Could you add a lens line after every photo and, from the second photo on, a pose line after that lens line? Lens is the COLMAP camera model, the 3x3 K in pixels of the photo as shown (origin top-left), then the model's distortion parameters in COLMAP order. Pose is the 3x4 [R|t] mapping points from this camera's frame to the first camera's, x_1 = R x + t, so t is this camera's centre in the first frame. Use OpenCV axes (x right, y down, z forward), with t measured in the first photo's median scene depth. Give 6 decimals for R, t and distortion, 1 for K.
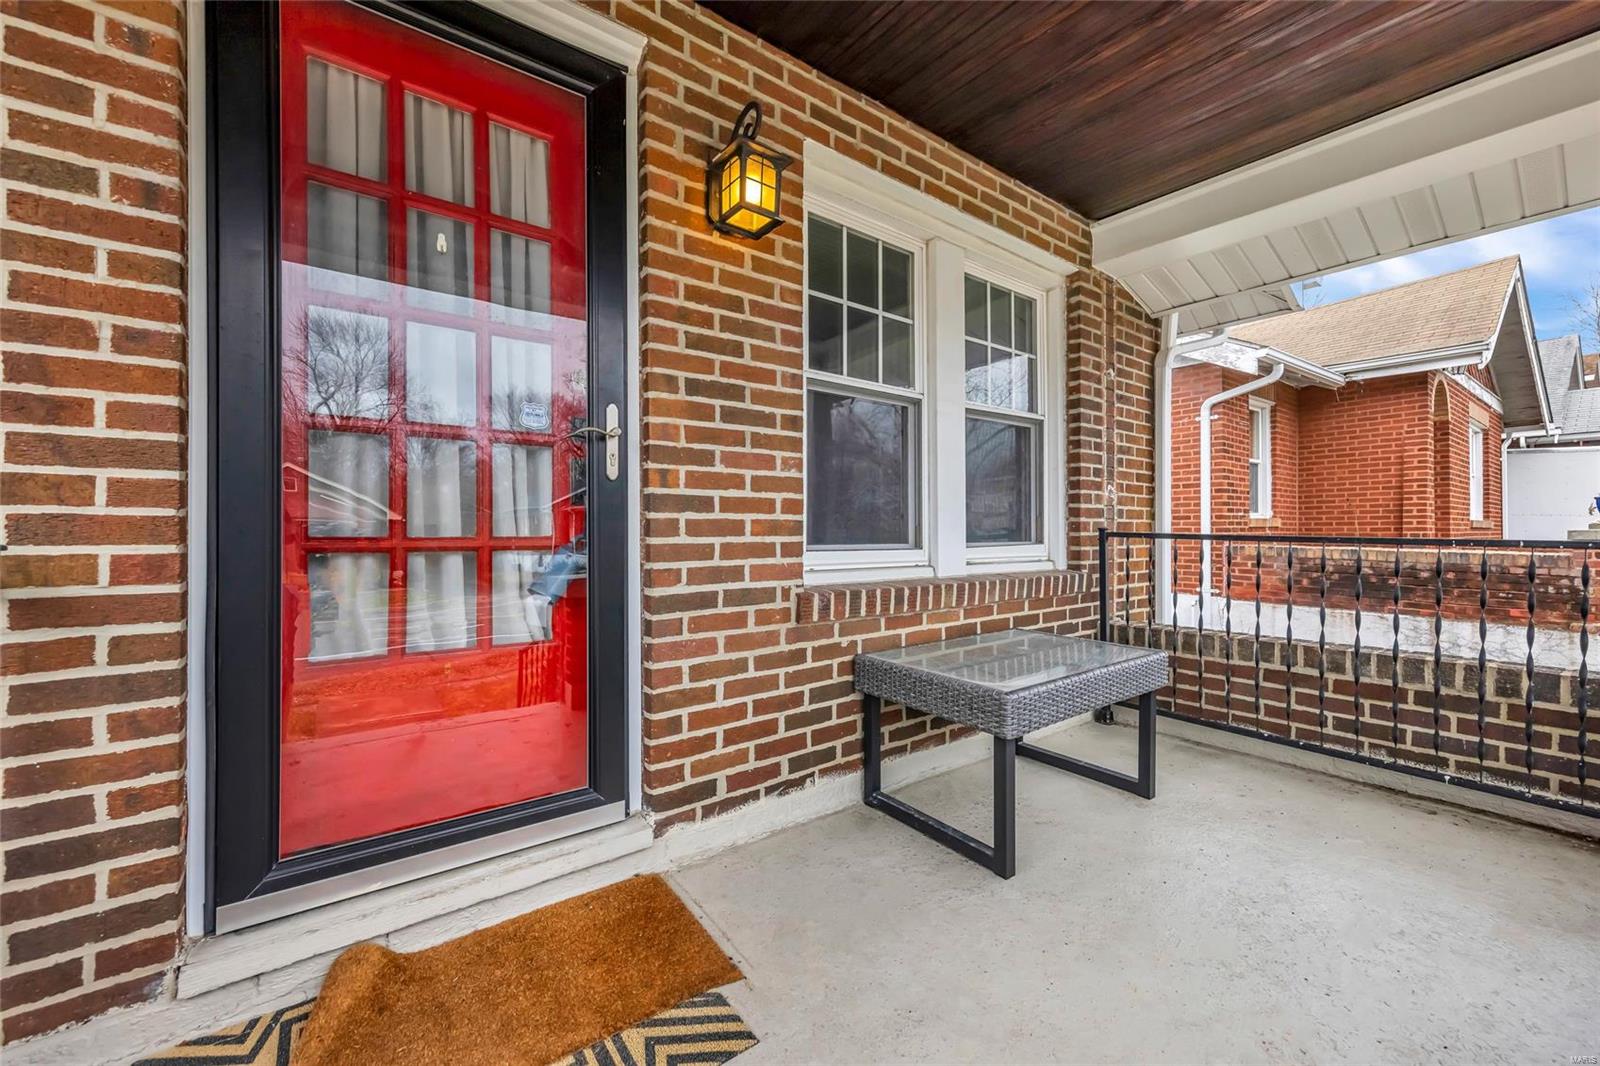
lens RADIAL K [[632.0, 0, 800.2], [0, 632.0, 529.8], [0, 0, 1]] dist [0.009389, -0.001163]
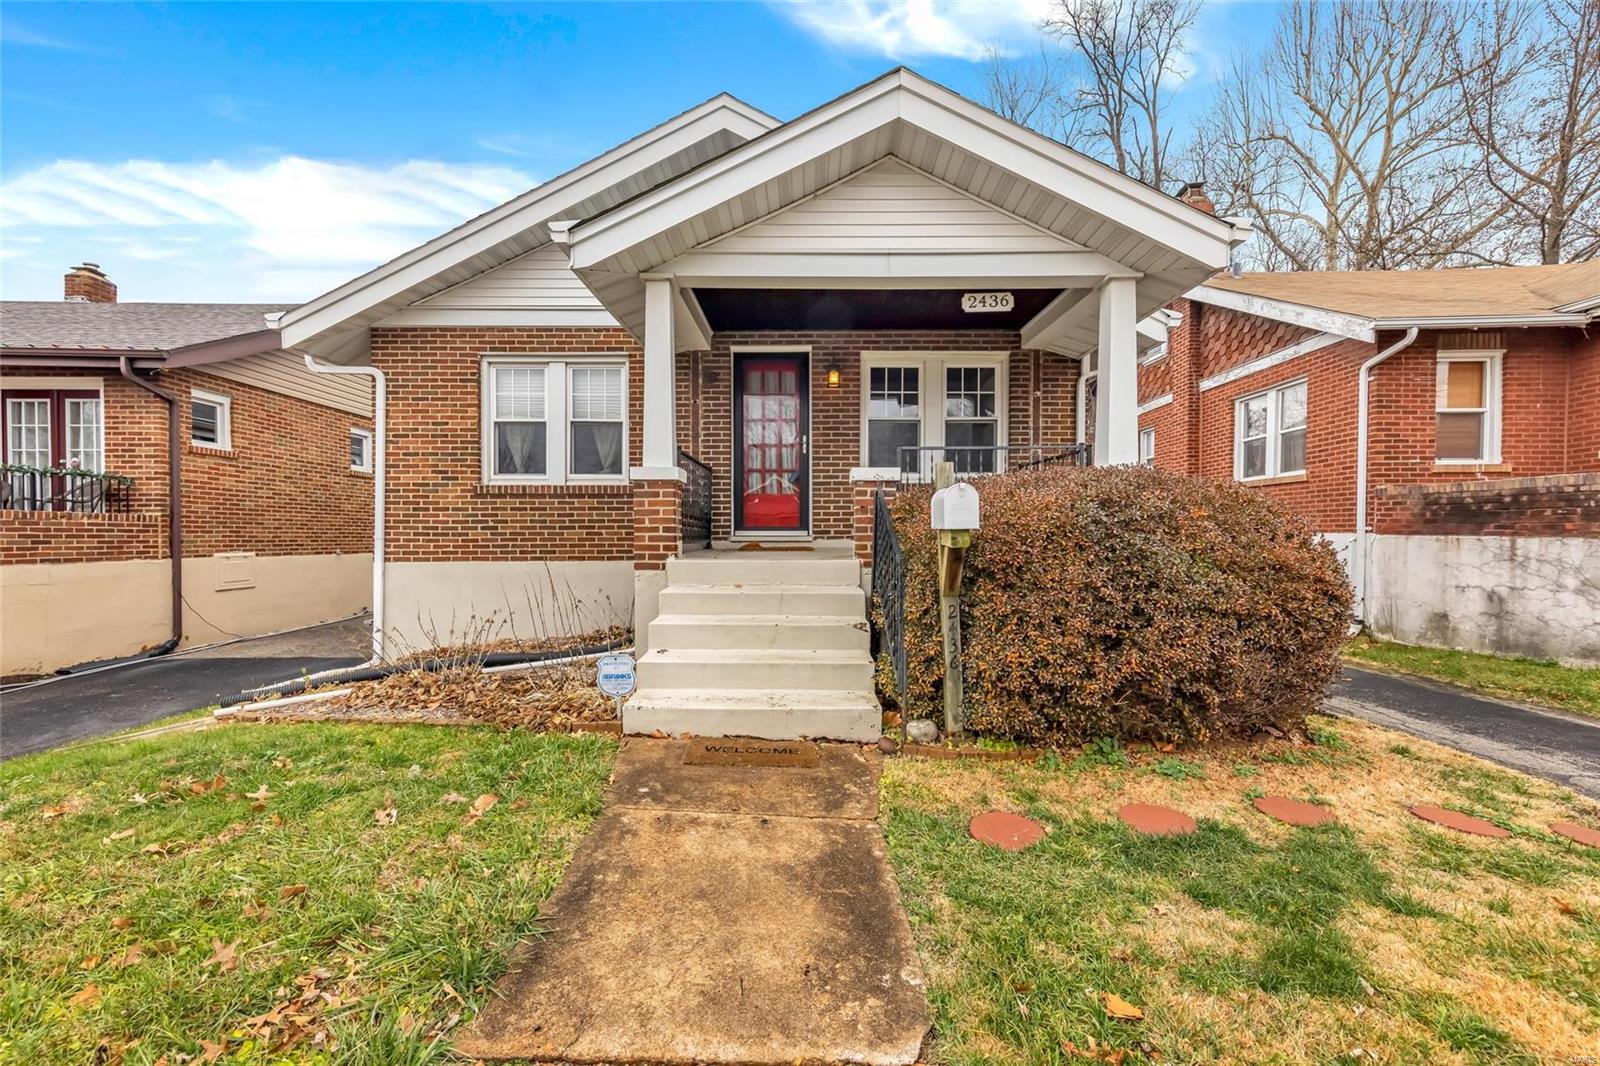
lens RADIAL K [[632.0, 0, 797.7], [0, 632.0, 544.1], [0, 0, 1]] dist [0.009389, -0.001163]
pose [[0.798007, 0.010629, -0.602555, 1.614729], [-0.001190, 0.999870, 0.016063, 0.333298], [0.602647, -0.012101, 0.797916, -1.744059]]
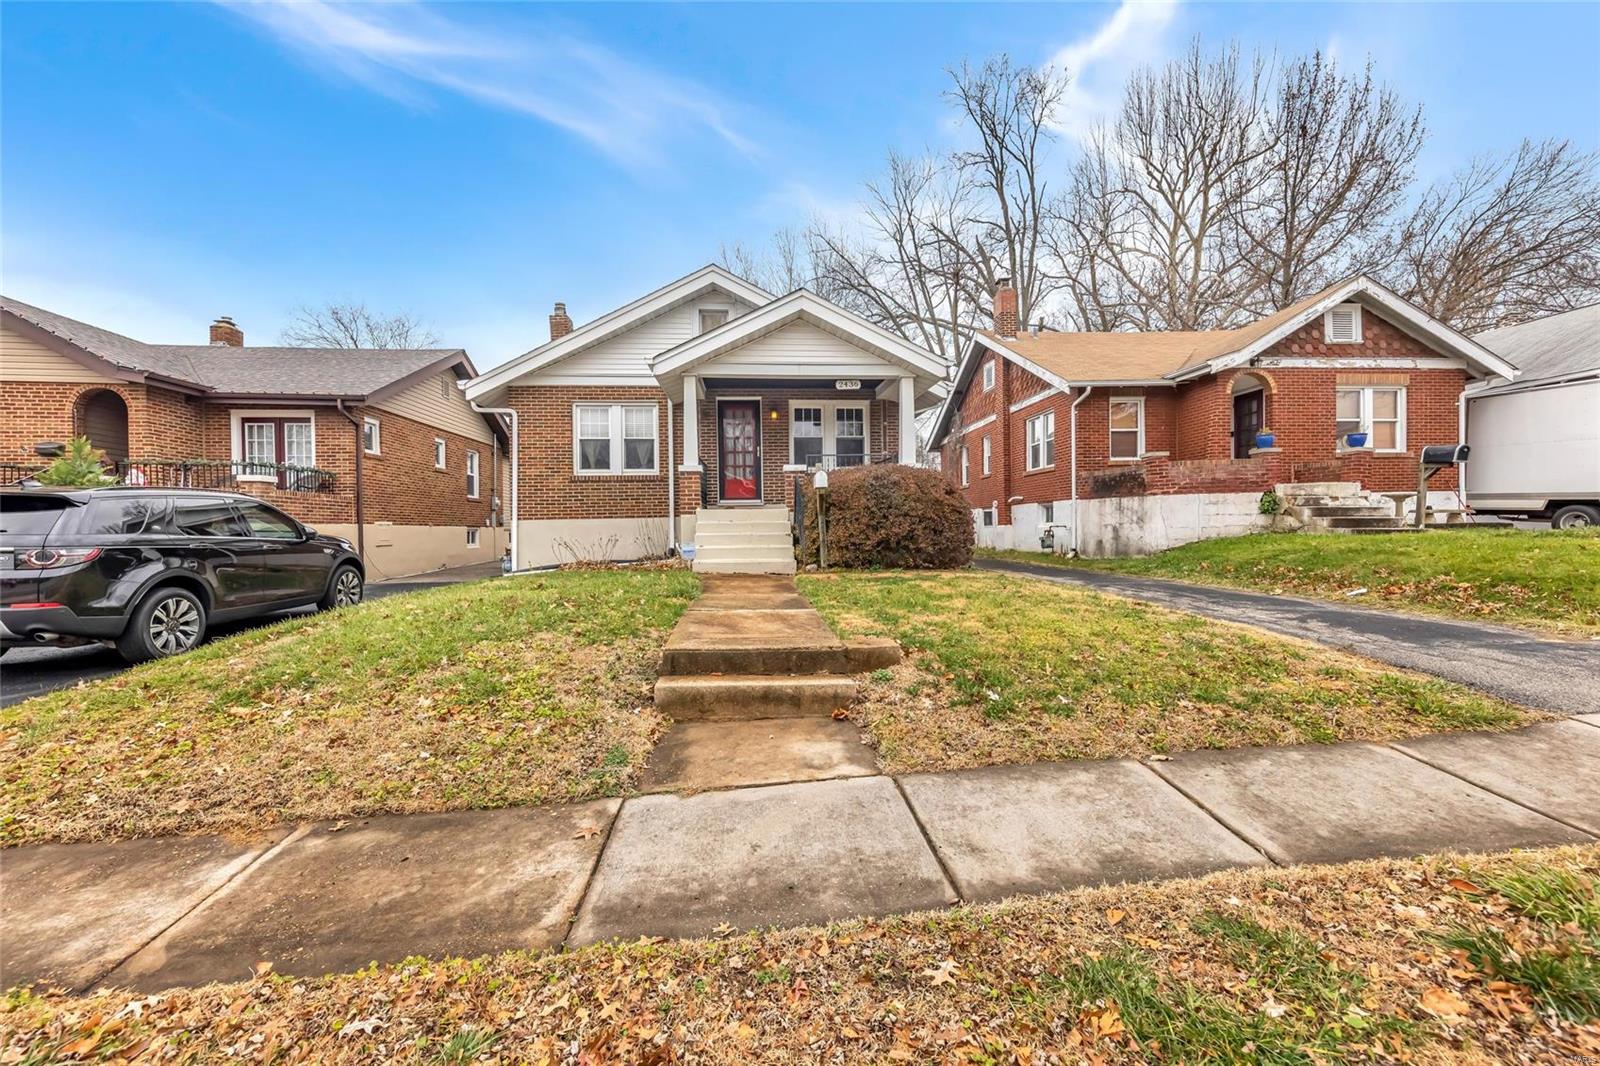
lens RADIAL K [[632.0, 0, 798.9], [0, 632.0, 528.2], [0, 0, 1]] dist [0.009389, -0.001163]
pose [[0.852672, -0.011205, -0.522326, 2.954467], [0.014075, 0.999900, 0.001527, 0.562937], [0.522256, -0.008654, 0.852745, -3.784142]]
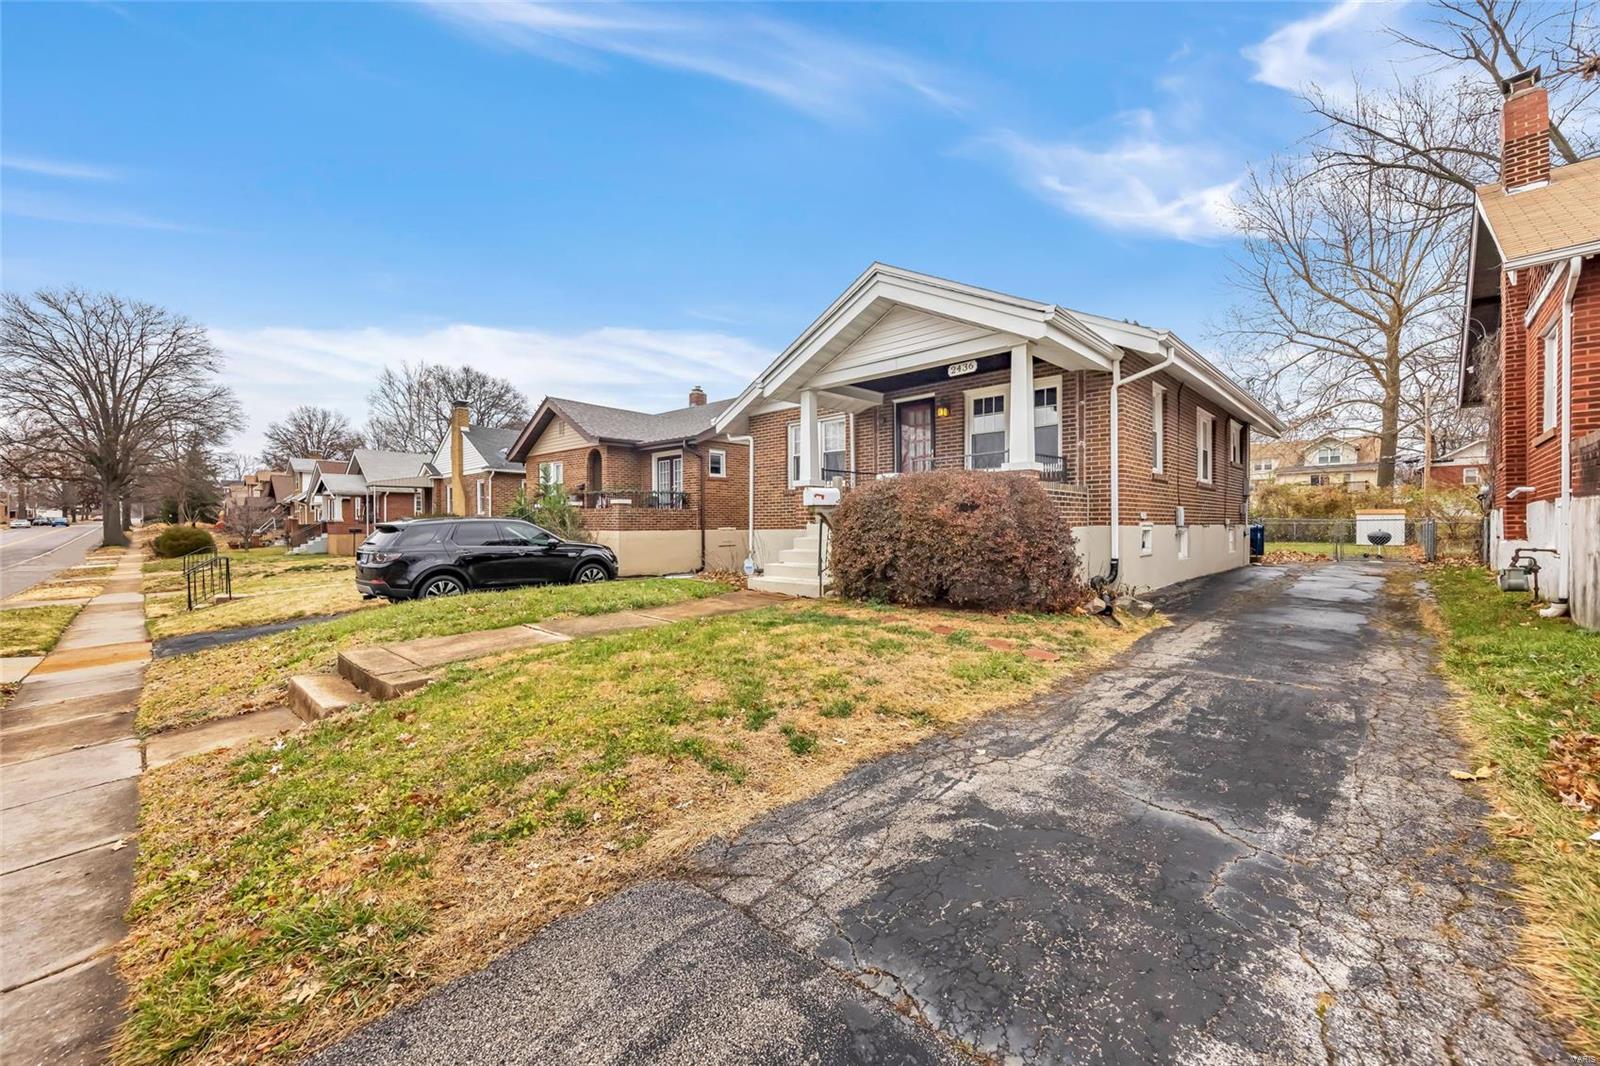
lens RADIAL K [[632.0, 0, 807.4], [0, 632.0, 524.1], [0, 0, 1]] dist [0.009389, -0.001163]
pose [[0.170428, -0.002103, -0.985368, 4.430687], [0.009097, 0.999958, -0.000560, 0.425861], [0.985328, -0.008869, 0.170440, -1.046267]]
